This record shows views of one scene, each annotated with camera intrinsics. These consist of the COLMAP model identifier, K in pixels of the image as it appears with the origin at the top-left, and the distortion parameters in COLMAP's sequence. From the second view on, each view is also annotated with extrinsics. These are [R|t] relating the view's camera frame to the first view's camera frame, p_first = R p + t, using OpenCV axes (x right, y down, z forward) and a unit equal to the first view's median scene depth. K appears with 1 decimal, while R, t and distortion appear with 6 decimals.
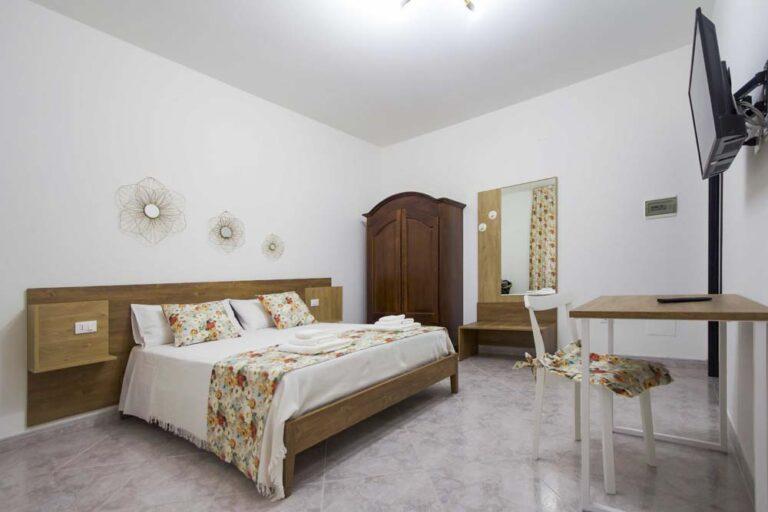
lens RADIAL K [[360.4, 0, 386.6], [0, 360.4, 261.2], [0, 0, 1]] dist [-0.000761, -0.000242]
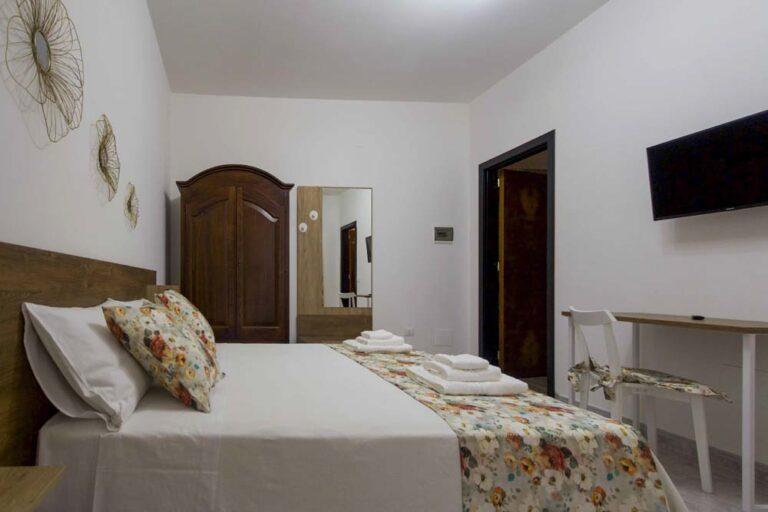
lens RADIAL K [[397.2, 0, 384.0], [0, 397.2, 280.4], [0, 0, 1]] dist [0.005136, 0.000677]
pose [[0.779871, 0.074506, 0.621490, -0.341022], [-0.093596, 0.995608, -0.001909, 0.033593], [-0.618903, -0.056680, 0.783420, 0.247786]]
